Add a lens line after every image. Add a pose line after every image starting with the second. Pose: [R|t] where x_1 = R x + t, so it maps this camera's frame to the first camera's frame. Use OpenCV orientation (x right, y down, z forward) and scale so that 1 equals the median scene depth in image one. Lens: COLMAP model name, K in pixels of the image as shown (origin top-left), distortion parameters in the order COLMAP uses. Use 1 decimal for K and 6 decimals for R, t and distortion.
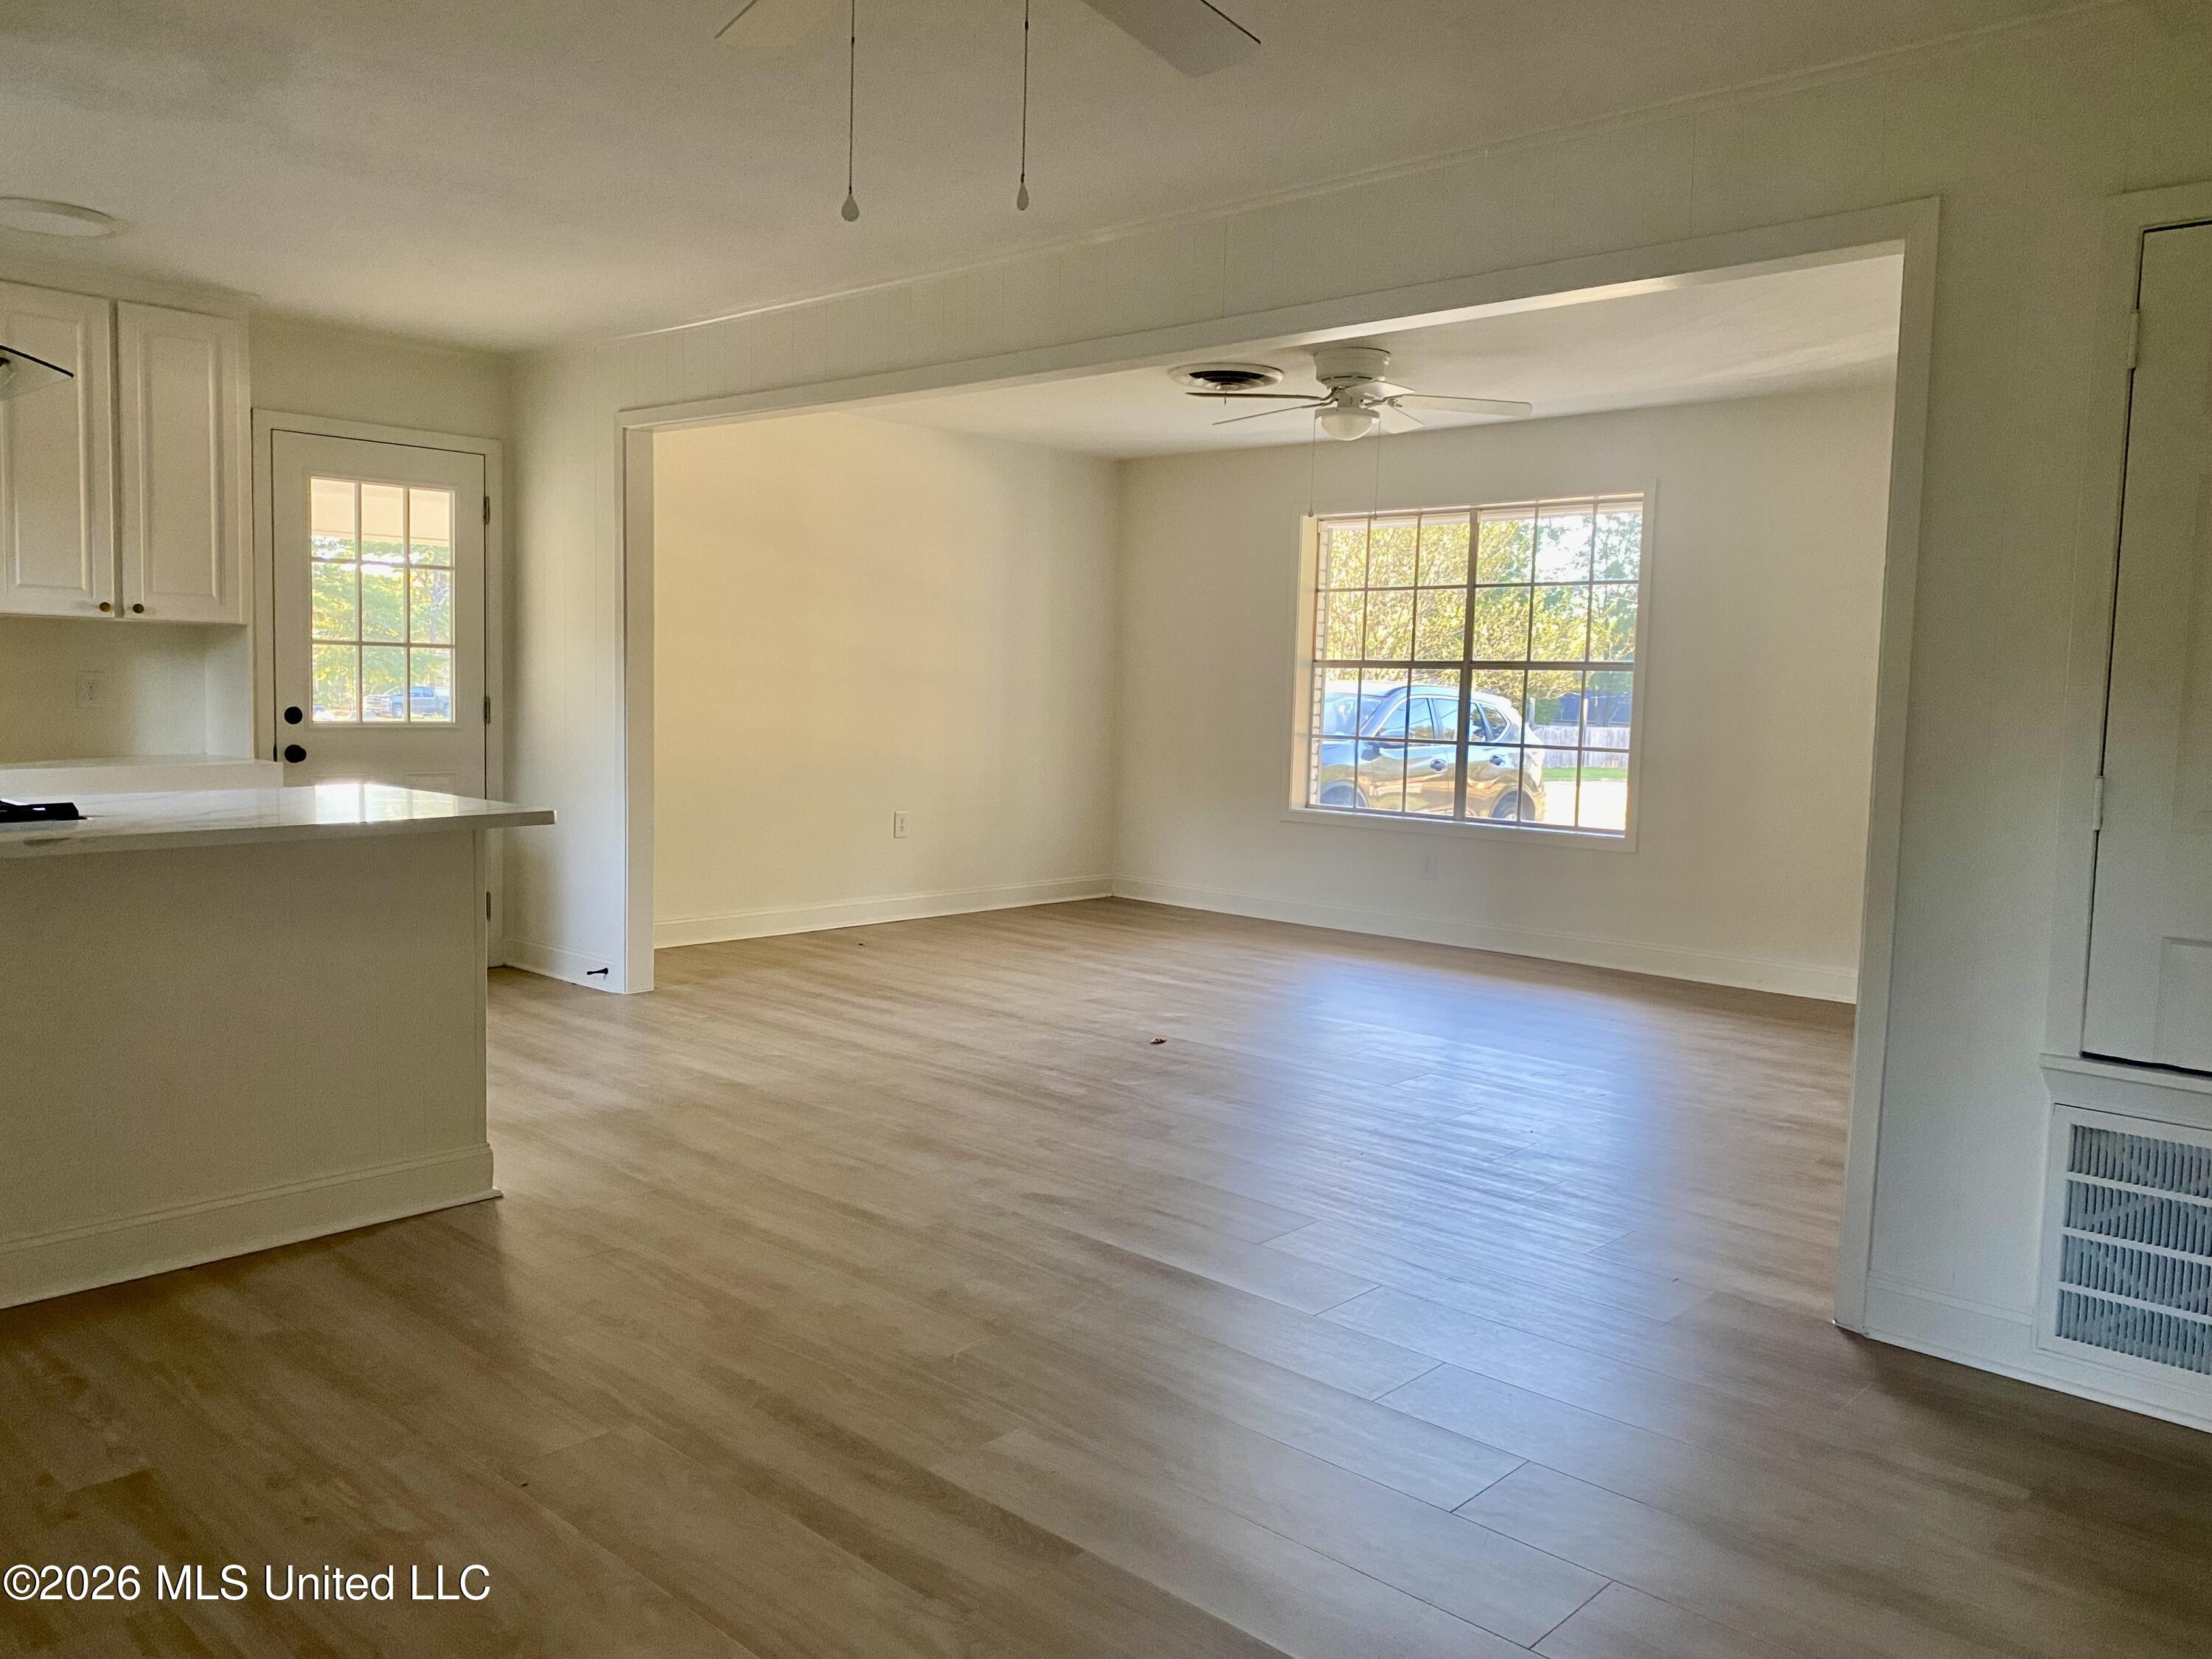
lens RADIAL K [[1694.8, 0, 1103.0], [0, 1694.8, 808.1], [0, 0, 1]] dist [0.041031, -0.039240]
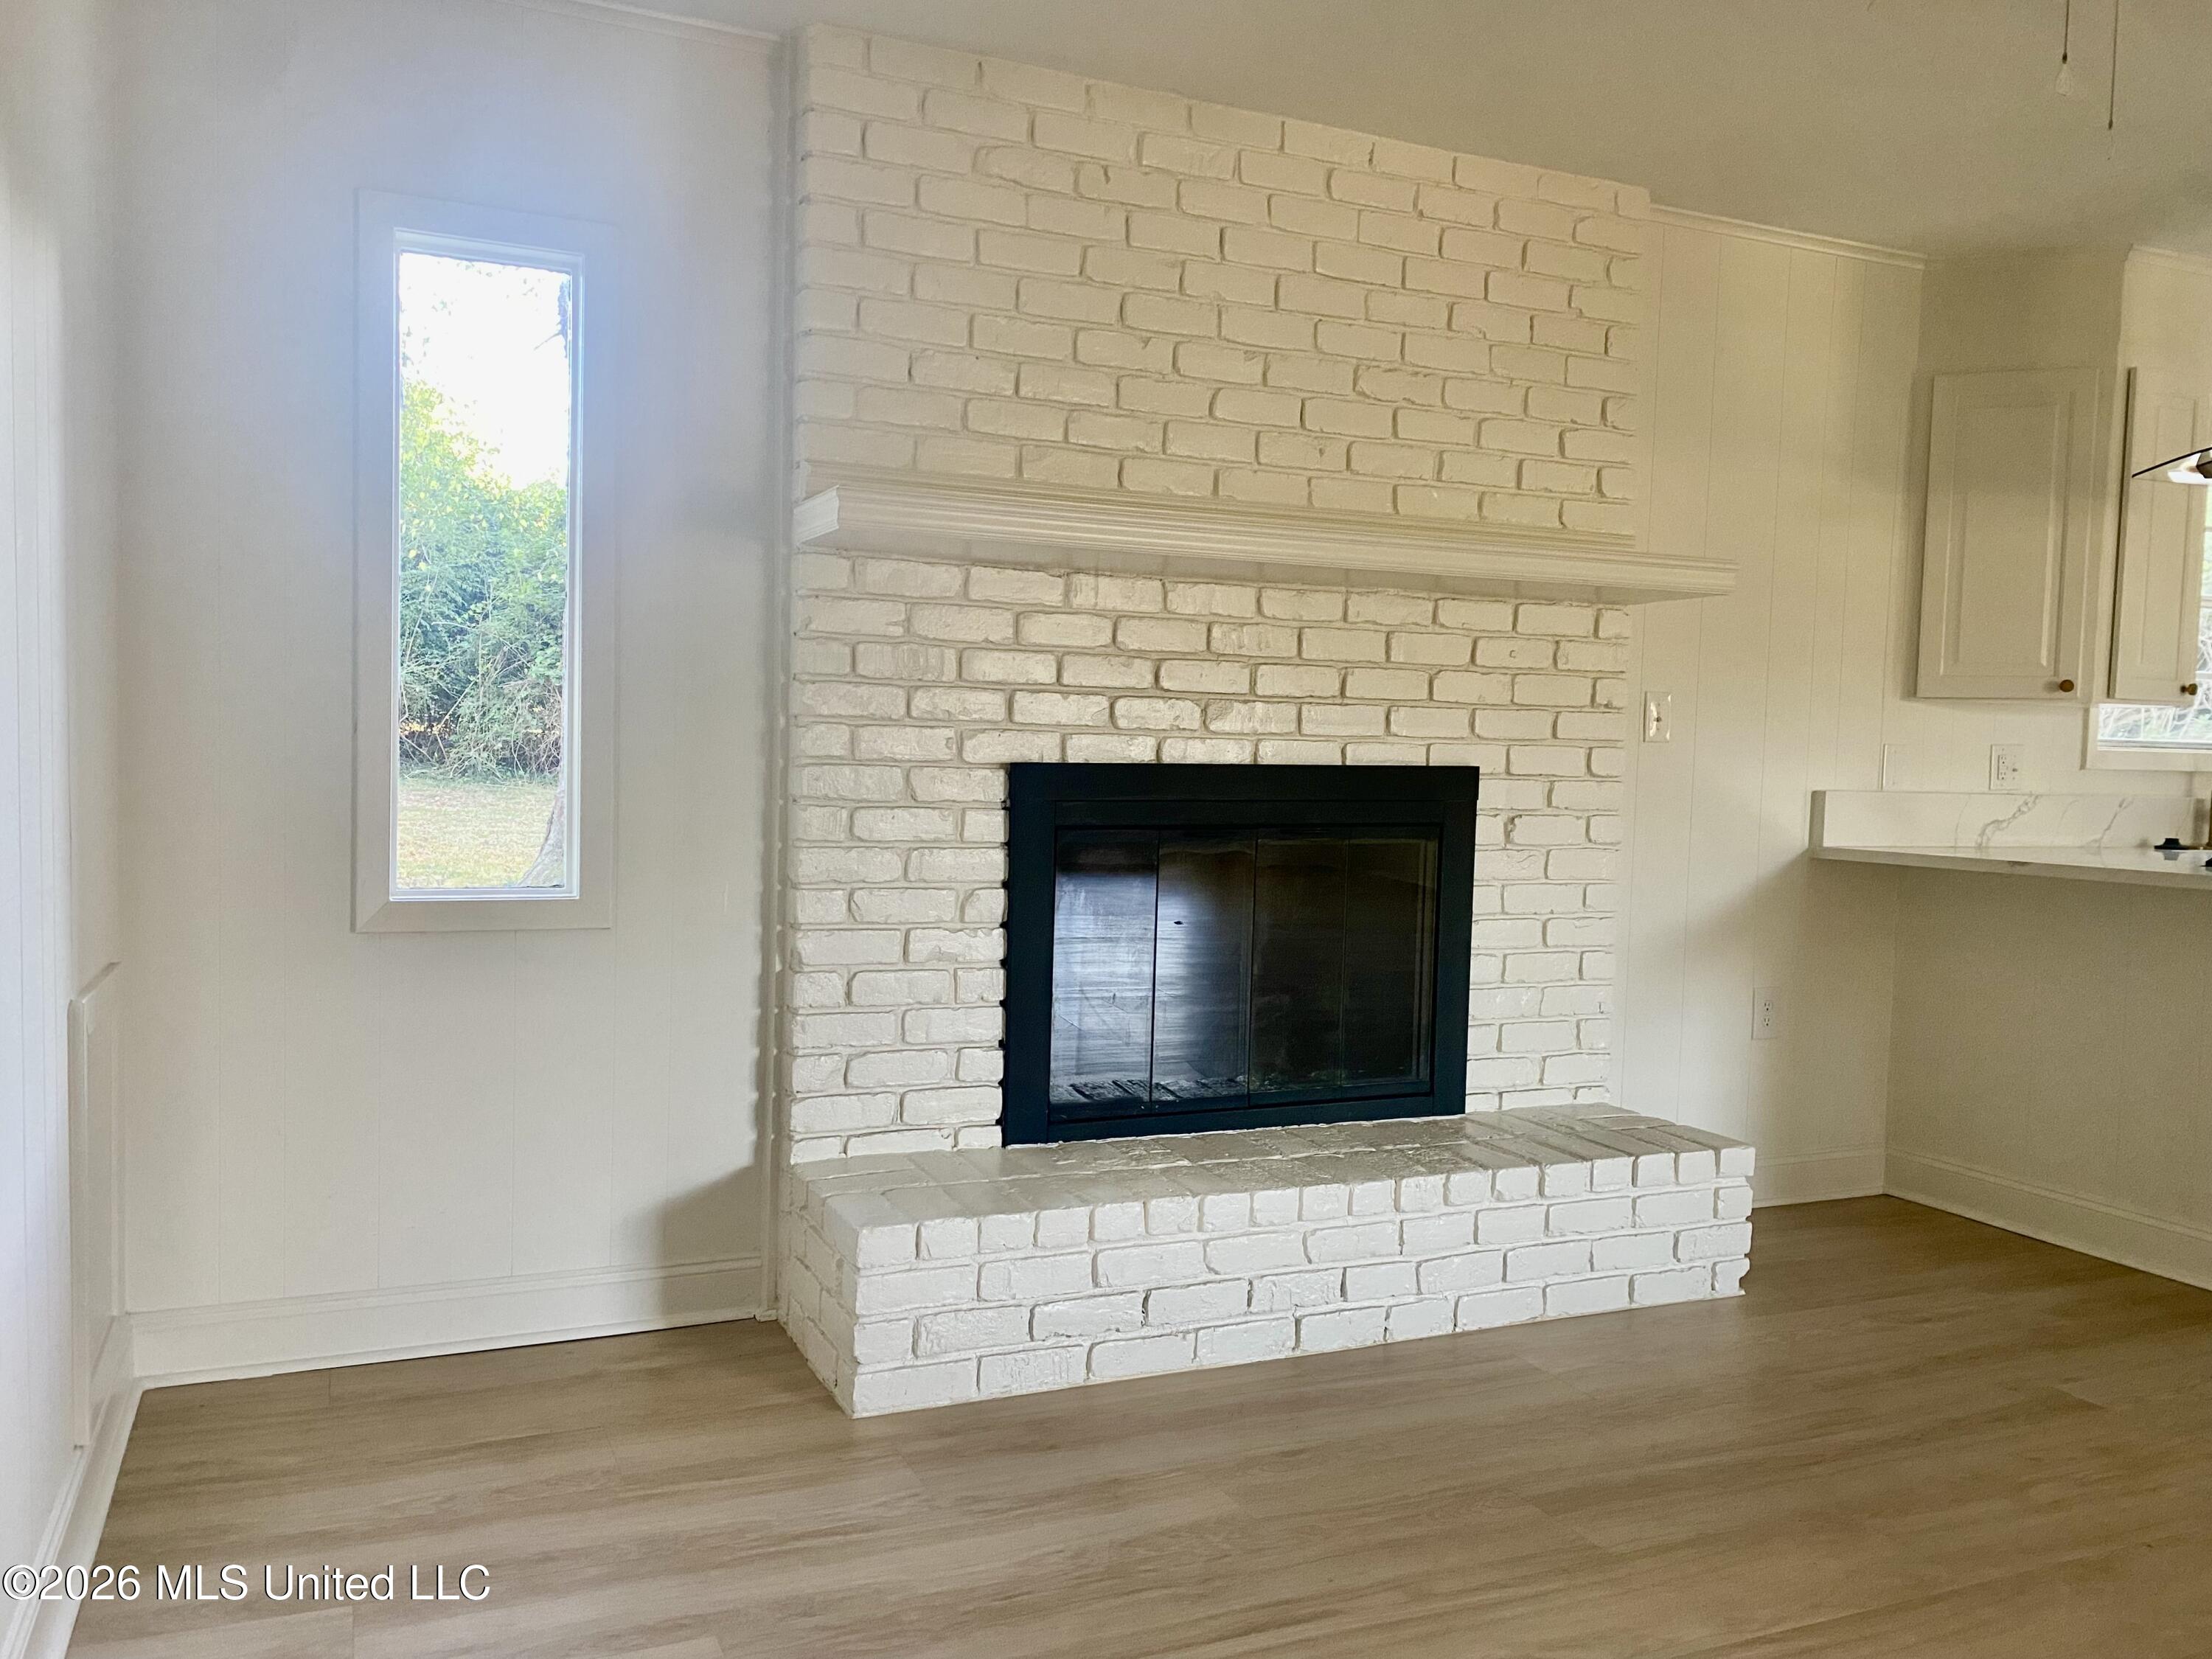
lens RADIAL K [[1694.8, 0, 1092.0], [0, 1694.8, 835.7], [0, 0, 1]] dist [0.041031, -0.039240]
pose [[-0.395736, 0.015432, -0.918235, 0.364808], [-0.108575, 0.992060, 0.063466, 0.003065], [0.911923, 0.124813, -0.390919, 0.375751]]
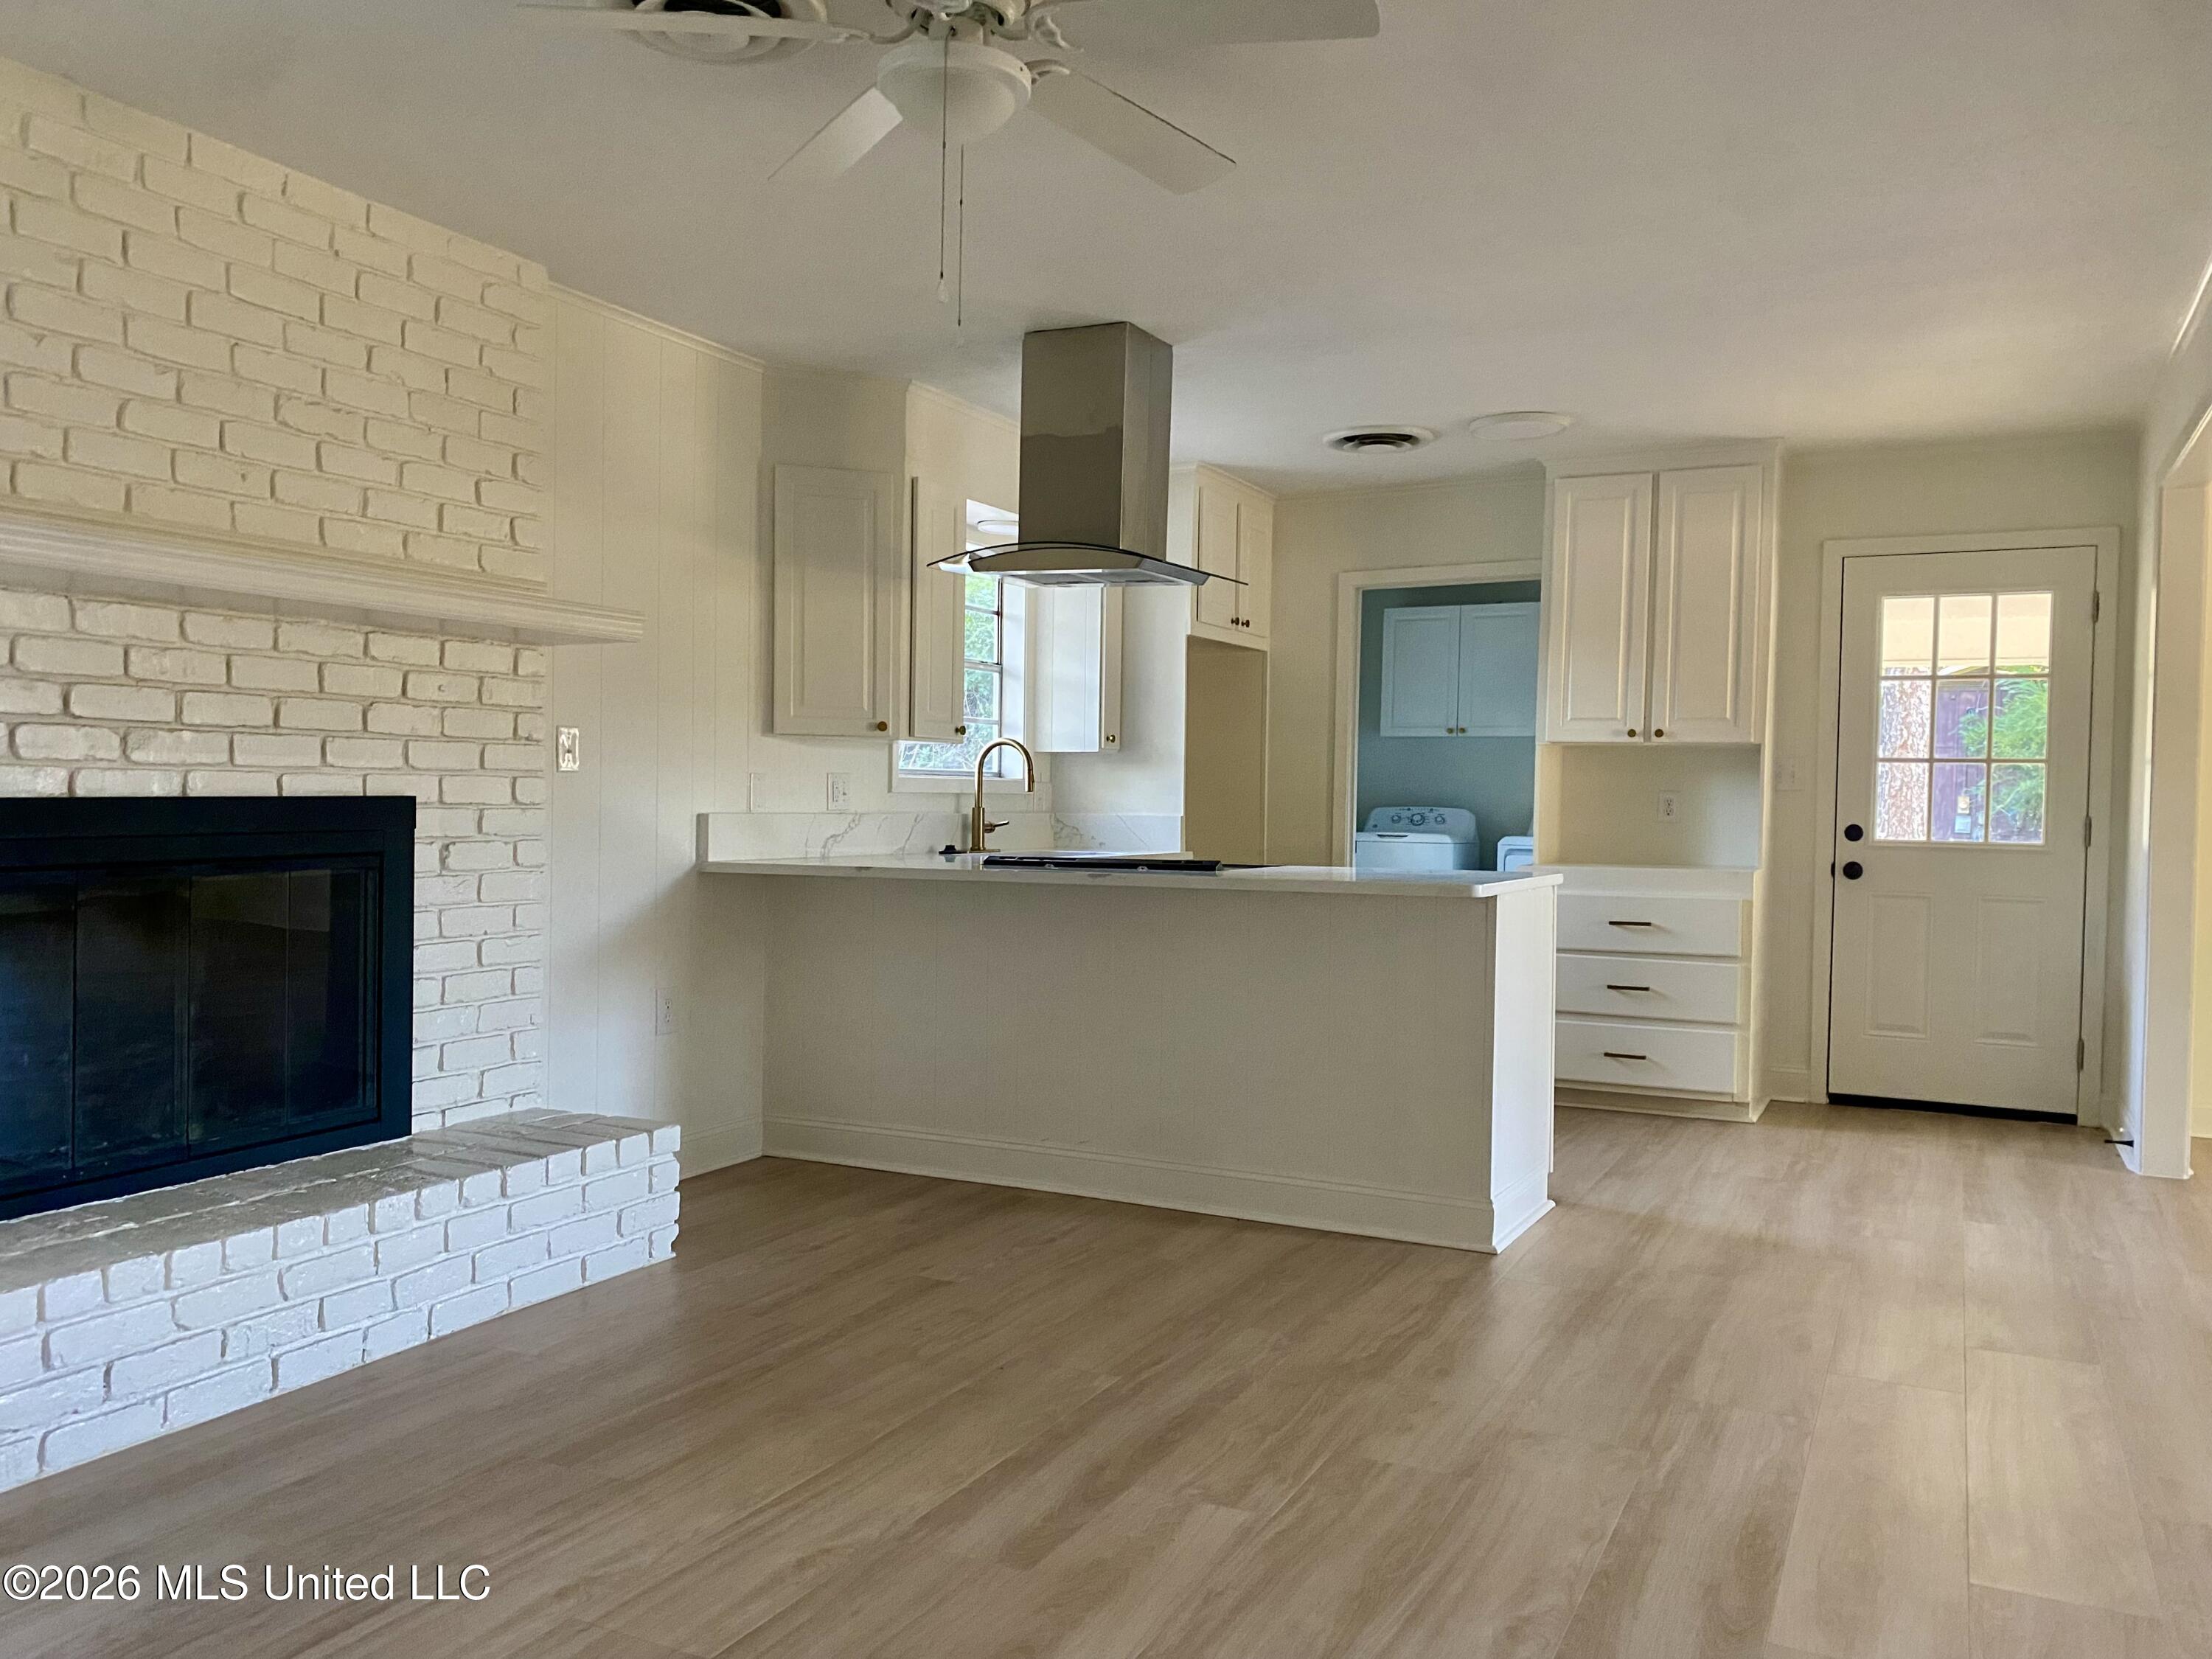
lens RADIAL K [[1694.8, 0, 1082.7], [0, 1694.8, 835.6], [0, 0, 1]] dist [0.041031, -0.039240]
pose [[0.271580, 0.002326, -0.962413, 0.432239], [-0.085479, 0.996103, -0.021713, 0.009920], [0.958612, 0.088163, 0.270720, 0.322666]]
